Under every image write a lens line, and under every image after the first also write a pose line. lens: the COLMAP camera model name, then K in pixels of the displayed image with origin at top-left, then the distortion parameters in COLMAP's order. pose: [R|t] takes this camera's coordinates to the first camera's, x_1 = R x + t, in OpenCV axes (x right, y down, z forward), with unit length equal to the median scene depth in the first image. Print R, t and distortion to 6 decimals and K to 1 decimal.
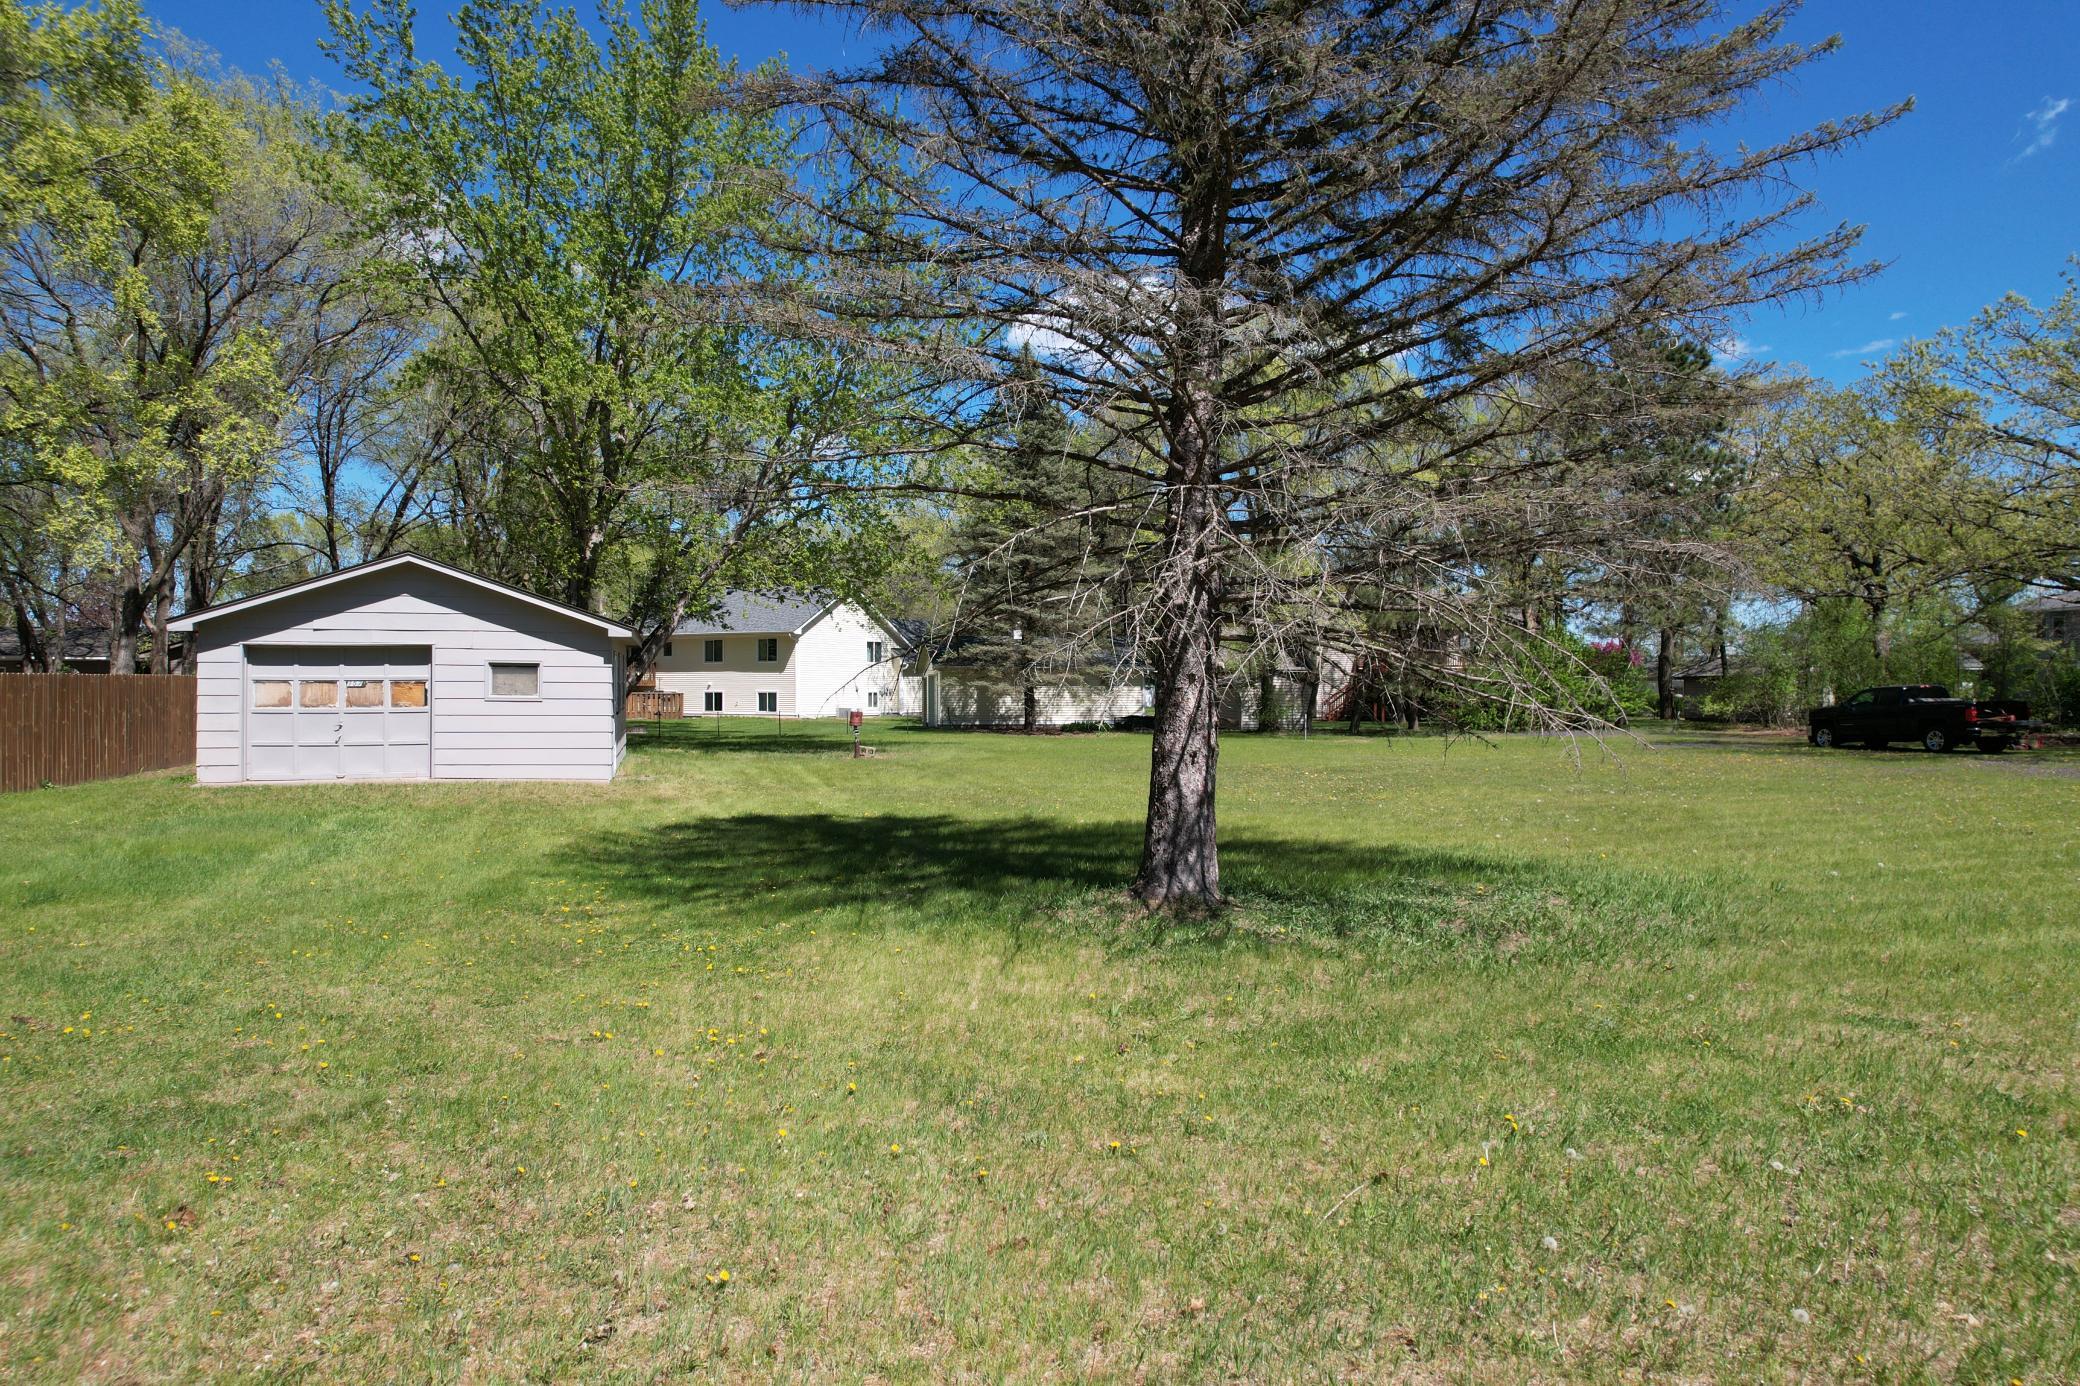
lens RADIAL K [[1330.4, 0, 1045.3], [0, 1330.4, 692.9], [0, 0, 1]] dist [-0.078348, 0.073362]
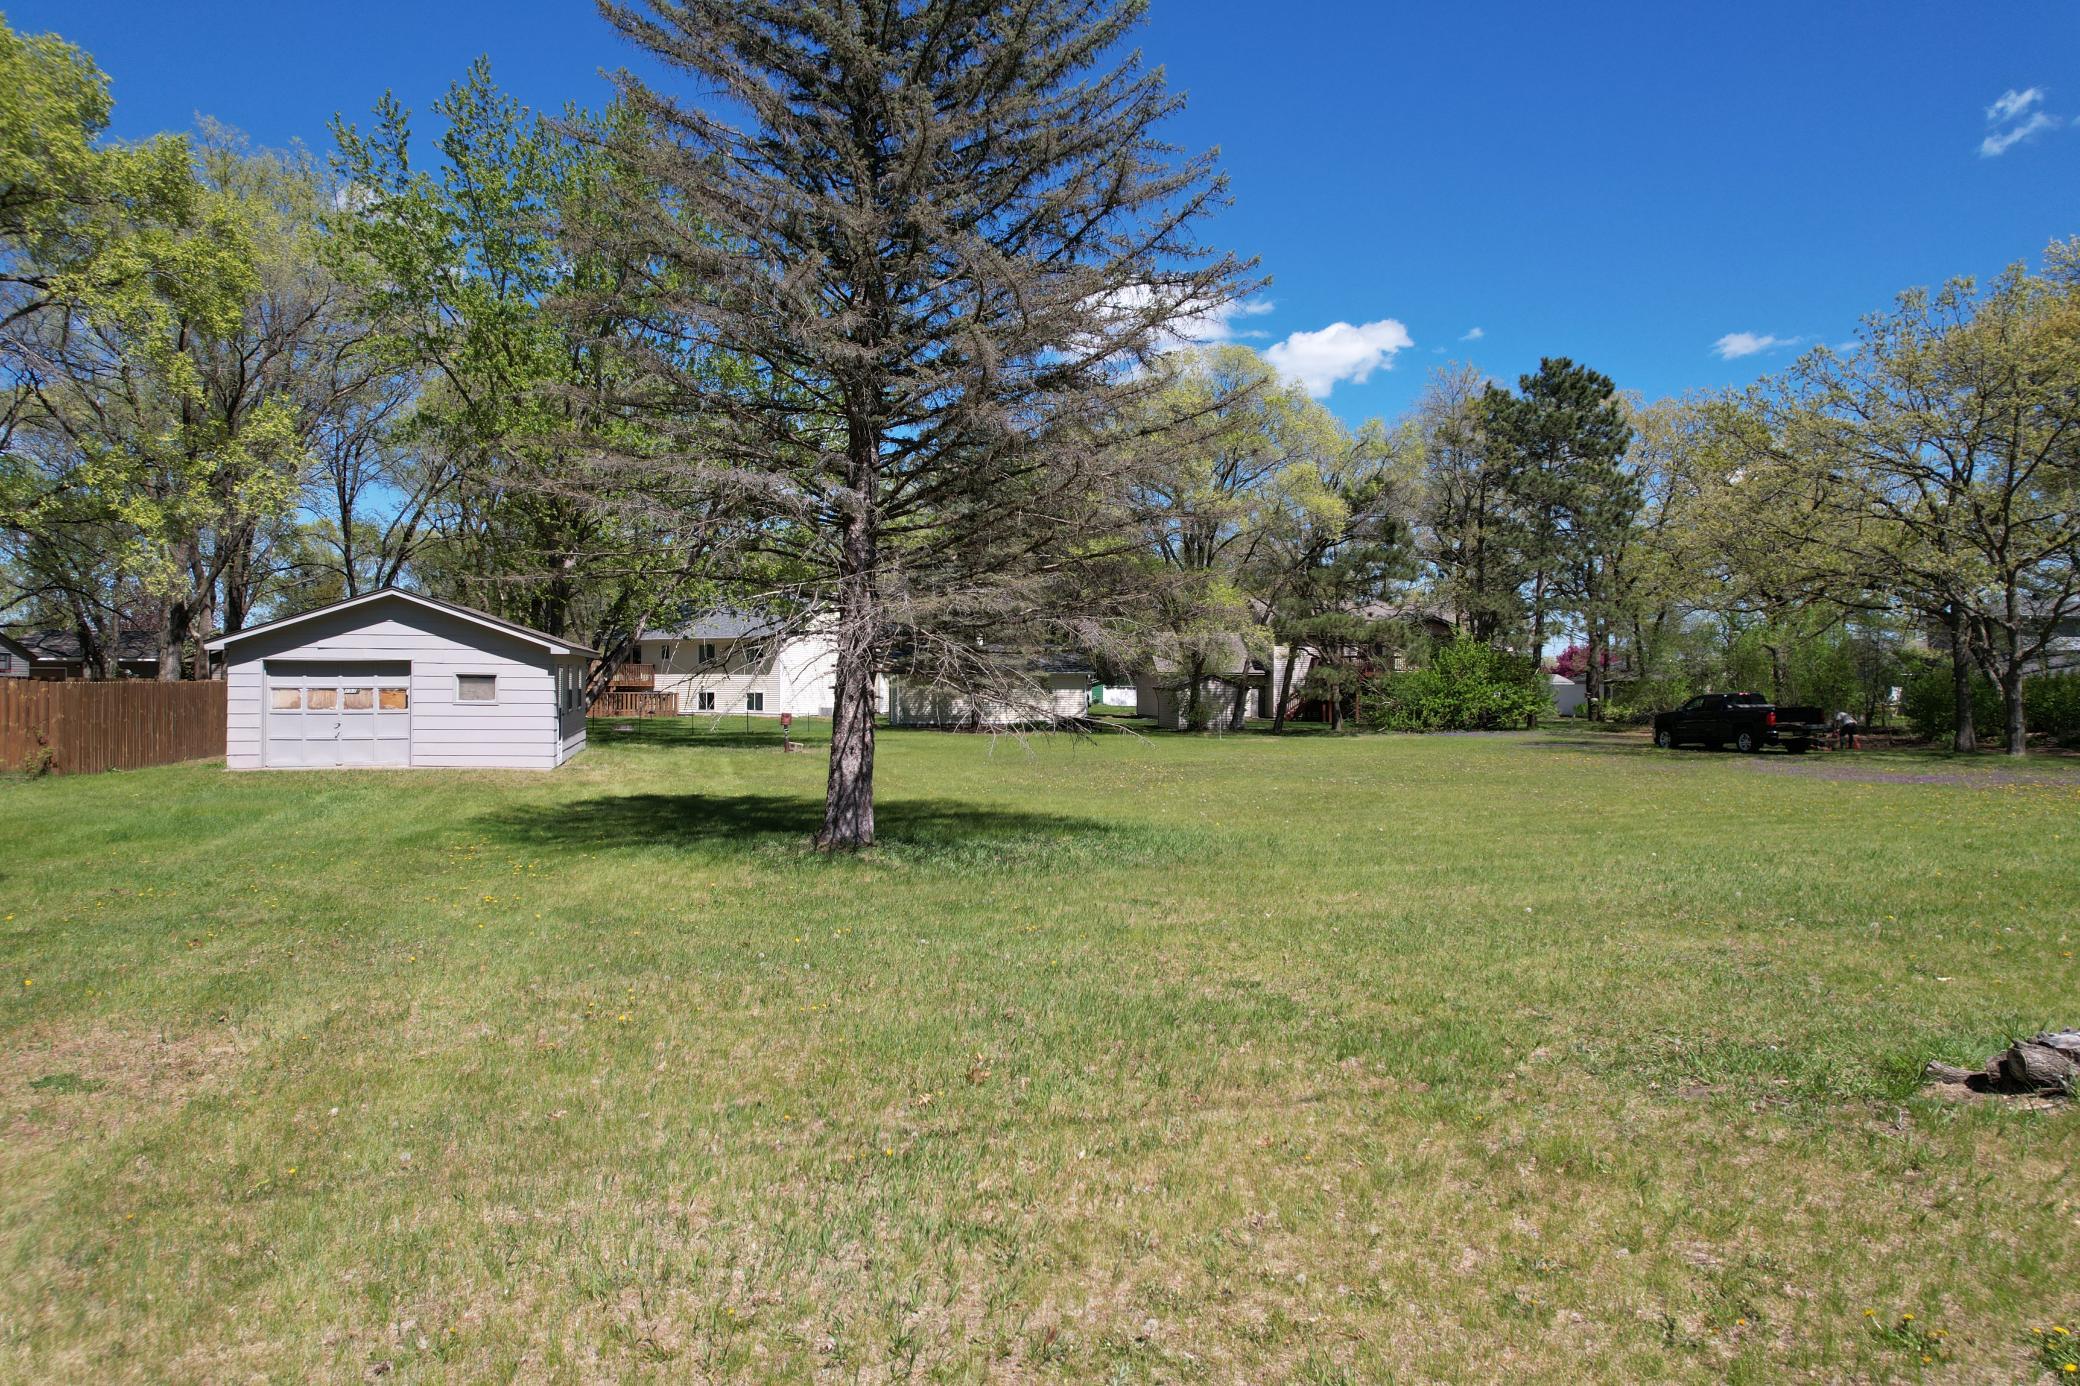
lens RADIAL K [[1330.4, 0, 1045.3], [0, 1330.4, 692.9], [0, 0, 1]] dist [-0.078348, 0.073362]
pose [[0.999685, 0.003892, -0.024786, 0.163258], [-0.003851, 0.999991, 0.001739, -0.009147], [0.024793, -0.001643, 0.999691, -0.230974]]
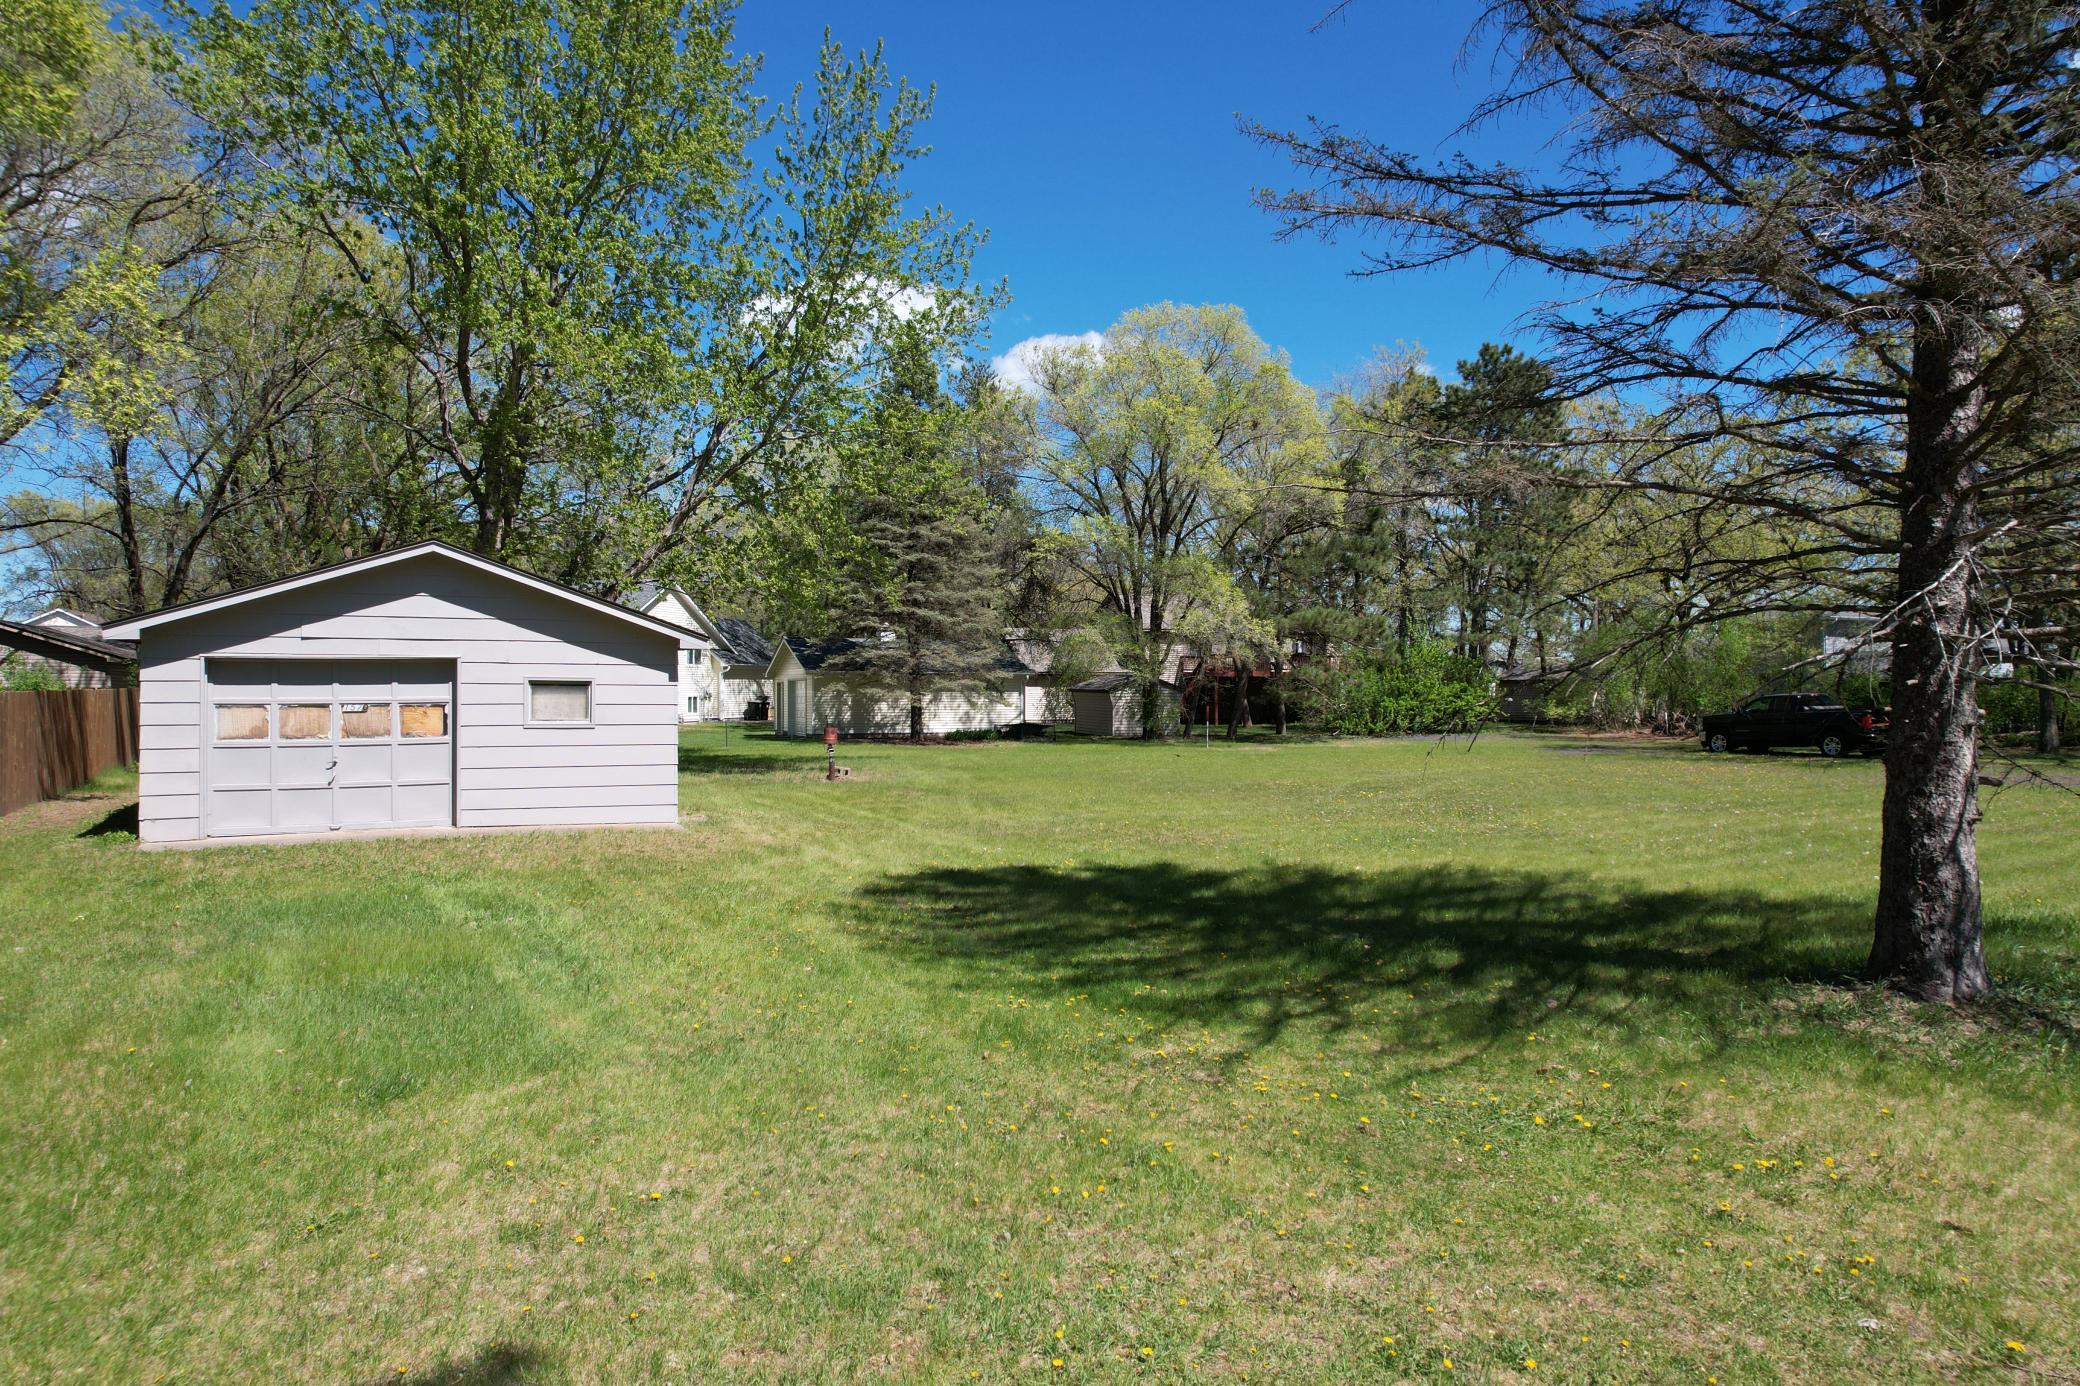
lens RADIAL K [[1330.4, 0, 1045.3], [0, 1330.4, 692.9], [0, 0, 1]] dist [-0.078348, 0.073362]
pose [[0.977378, -0.001859, 0.211493, -0.271139], [0.001377, 0.999996, 0.002430, -0.016081], [-0.211497, -0.002084, 0.977376, 0.142840]]
